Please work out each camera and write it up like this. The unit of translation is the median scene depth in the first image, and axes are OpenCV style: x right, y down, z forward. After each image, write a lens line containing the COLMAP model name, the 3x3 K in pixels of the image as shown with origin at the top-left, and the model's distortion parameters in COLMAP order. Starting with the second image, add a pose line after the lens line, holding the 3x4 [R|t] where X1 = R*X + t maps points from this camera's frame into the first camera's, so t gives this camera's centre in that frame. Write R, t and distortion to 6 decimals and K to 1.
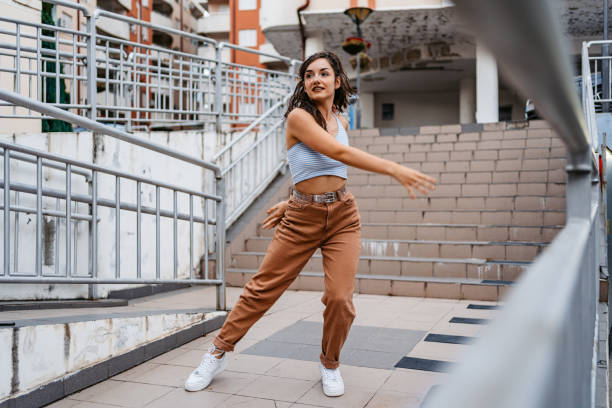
lens RADIAL K [[621.9, 0, 309.2], [0, 621.9, 198.9], [0, 0, 1]] dist [-0.002889, 0.000000]
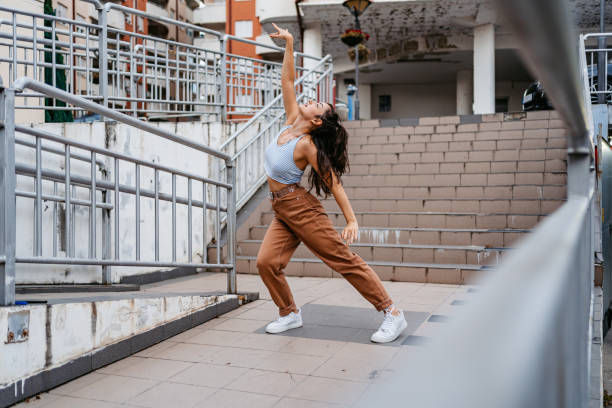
lens RADIAL K [[621.9, 0, 307.3], [0, 621.9, 203.1], [0, 0, 1]] dist [-0.002889, 0.000000]
pose [[0.999986, 0.000292, 0.005308, -0.013693], [-0.000397, 0.999803, 0.019821, 0.004393], [-0.005301, -0.019823, 0.999789, -0.025603]]
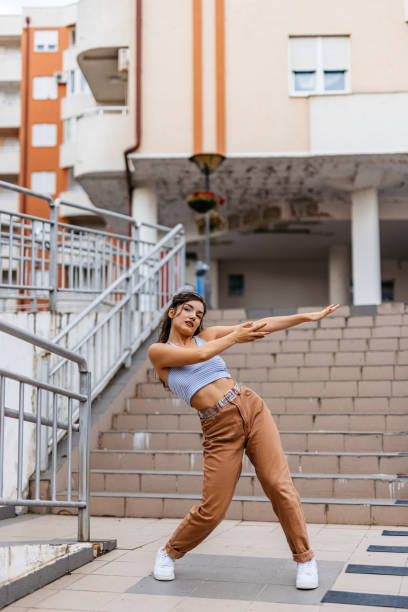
lens RADIAL K [[849.7, 0, 214.6], [0, 849.7, 310.3], [0, 0, 1]] dist [-0.003252, 0.000000]
pose [[0.993064, 0.012778, 0.116875, -0.069001], [-0.000339, 0.994383, -0.105841, 0.001759], [-0.117571, 0.105067, 0.987491, -0.068881]]
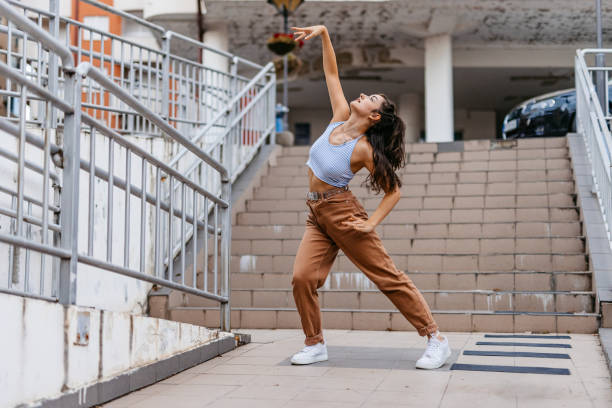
lens RADIAL K [[897.3, 0, 292.5], [0, 897.3, 190.2], [0, 0, 1]] dist [-0.000479, 0.000000]
pose [[0.988425, 0.017654, 0.150677, -0.156415], [-0.005258, 0.996596, -0.082278, 0.053562], [-0.151616, 0.080533, 0.985153, -0.173939]]
